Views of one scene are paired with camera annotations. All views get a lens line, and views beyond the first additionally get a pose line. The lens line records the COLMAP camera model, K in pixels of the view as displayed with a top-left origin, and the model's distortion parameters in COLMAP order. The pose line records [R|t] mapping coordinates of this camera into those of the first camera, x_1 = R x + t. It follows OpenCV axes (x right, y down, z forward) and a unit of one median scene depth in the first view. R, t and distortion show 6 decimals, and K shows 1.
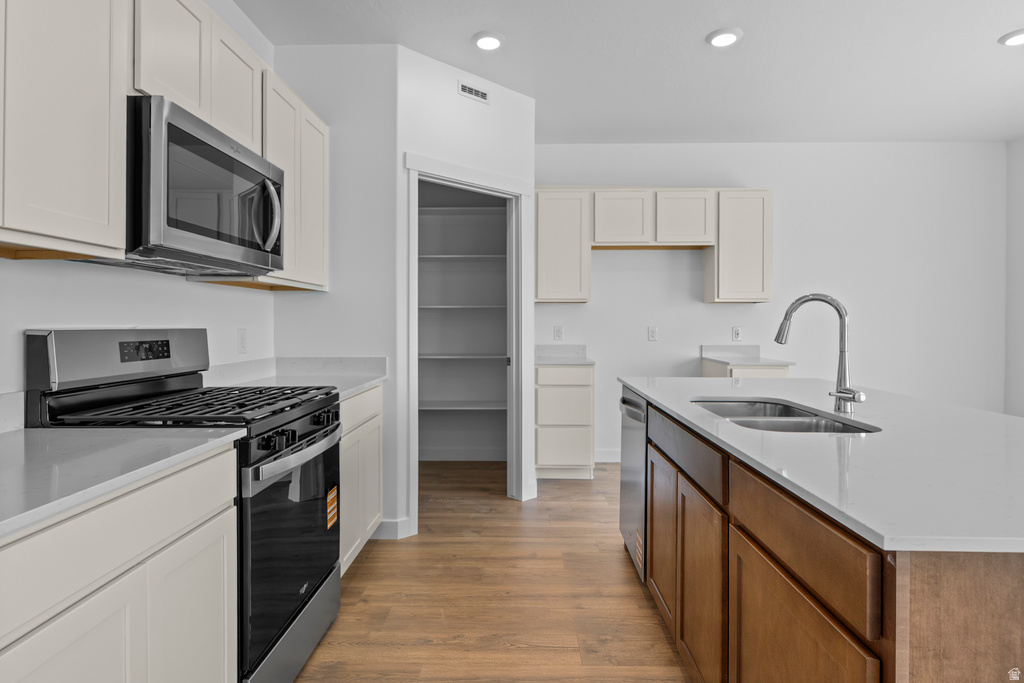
lens RADIAL K [[556.1, 0, 514.3], [0, 556.1, 321.4], [0, 0, 1]] dist [-0.000242, -0.000106]
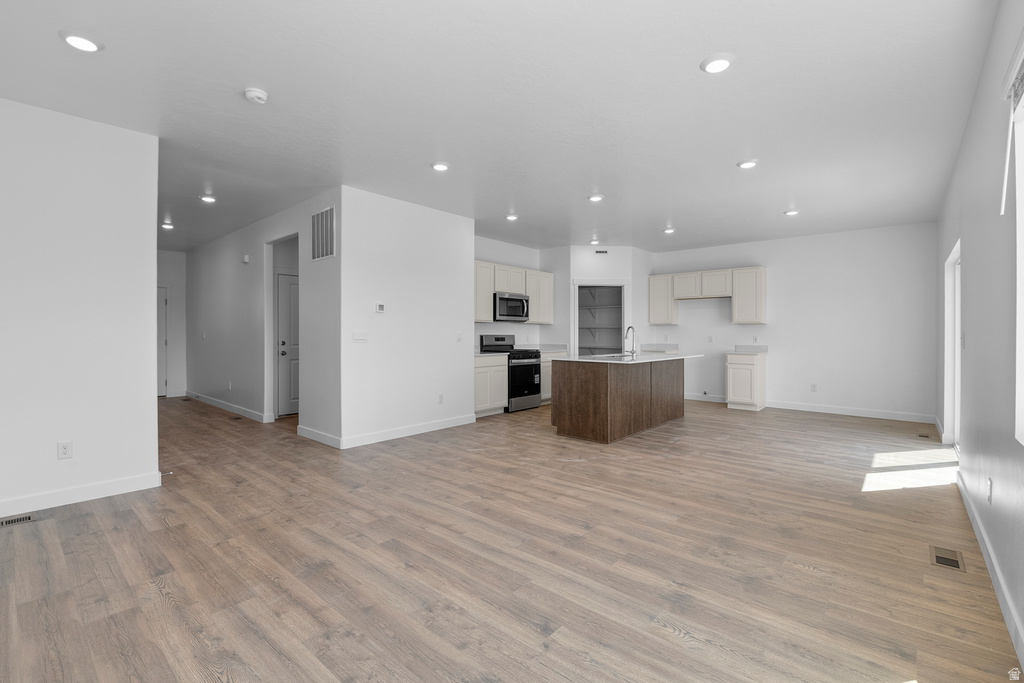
lens RADIAL K [[455.2, 0, 510.4], [0, 455.2, 331.7], [0, 0, 1]] dist [-0.000497, -0.013834]
pose [[0.760954, -0.003944, -0.648794, 1.214493], [0.000994, 0.999987, -0.004913, 0.003849], [0.648805, 0.003094, 0.760949, -1.198999]]
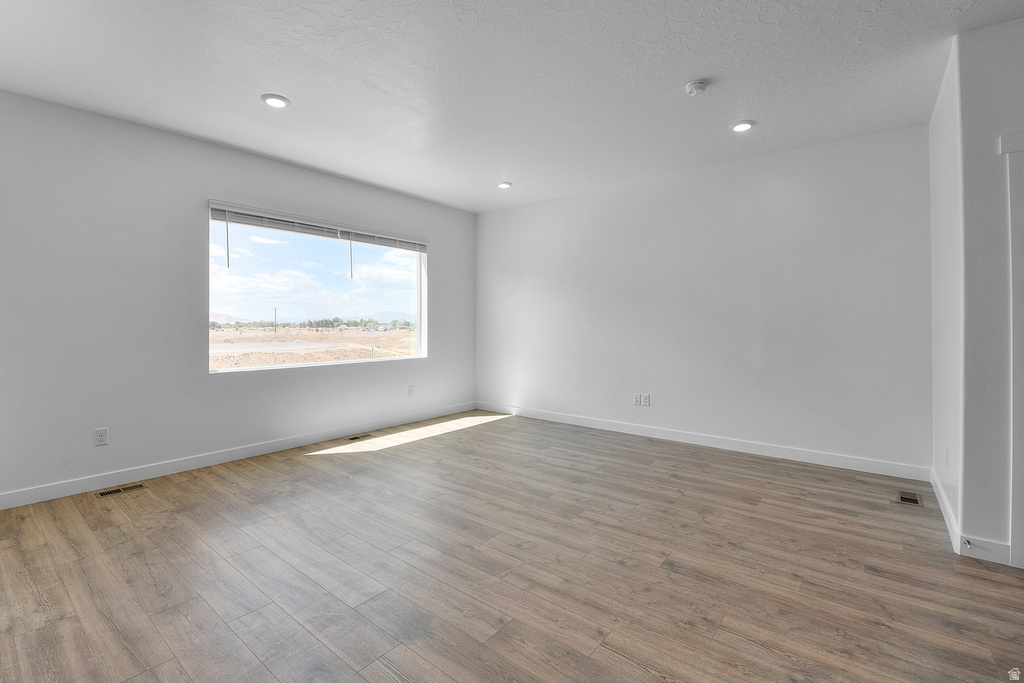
lens RADIAL K [[455.2, 0, 510.4], [0, 455.2, 331.7], [0, 0, 1]] dist [-0.000497, -0.013834]
pose [[-0.788732, -0.016086, 0.614527, -0.095198], [-0.003103, 0.999749, 0.022188, -0.001734], [-0.614729, 0.015594, -0.788584, 0.183441]]
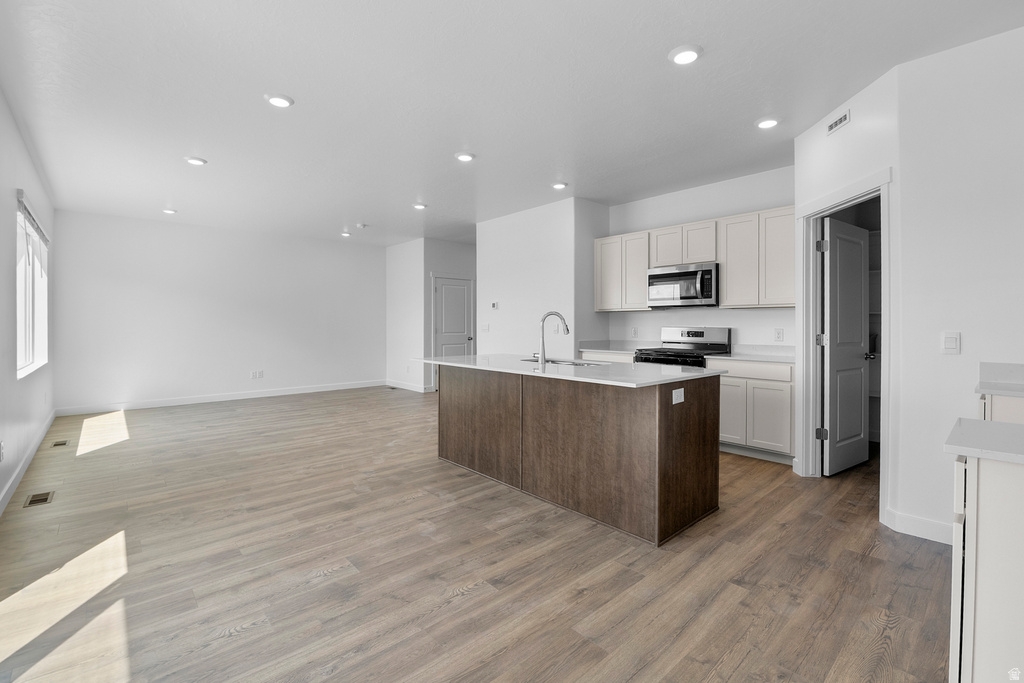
lens RADIAL K [[455.2, 0, 510.4], [0, 455.2, 331.7], [0, 0, 1]] dist [-0.000497, -0.013834]
pose [[-0.737966, 0.005091, -0.674818, 1.177854], [-0.003930, 0.999922, 0.011842, 0.006780], [0.674826, 0.011391, -0.737889, 1.391701]]
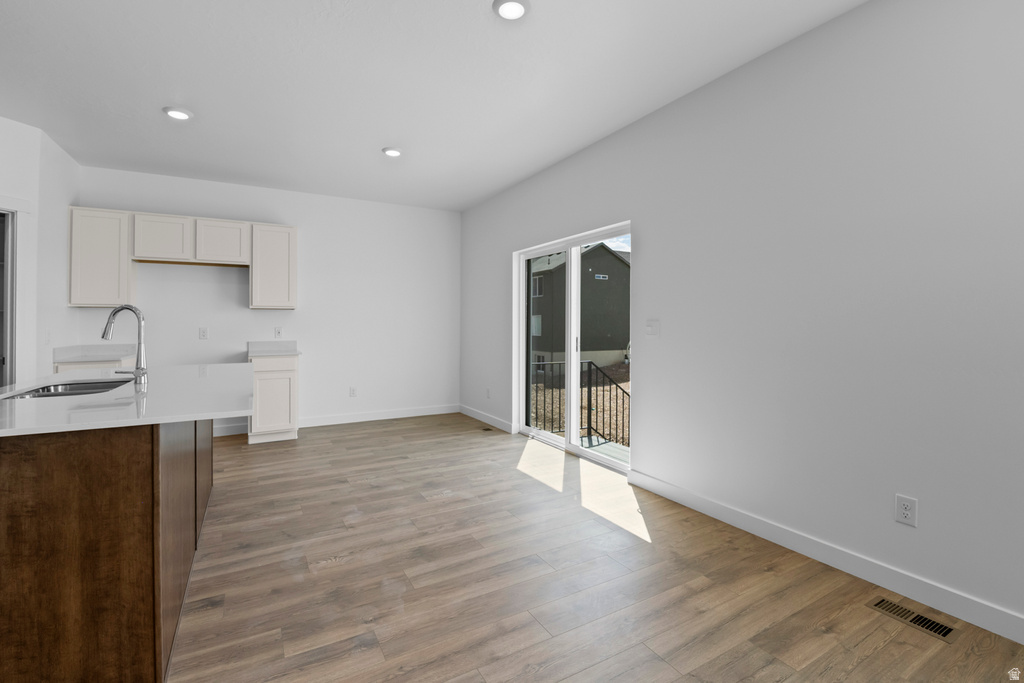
lens RADIAL K [[457.0, 0, 507.8], [0, 457.0, 318.1], [0, 0, 1]] dist [-0.001053, -0.007617]
pose [[0.865222, -0.000398, 0.501389, 0.507023], [0.005464, 0.999948, -0.008636, 0.001457], [-0.501359, 0.010211, 0.865179, -0.340229]]
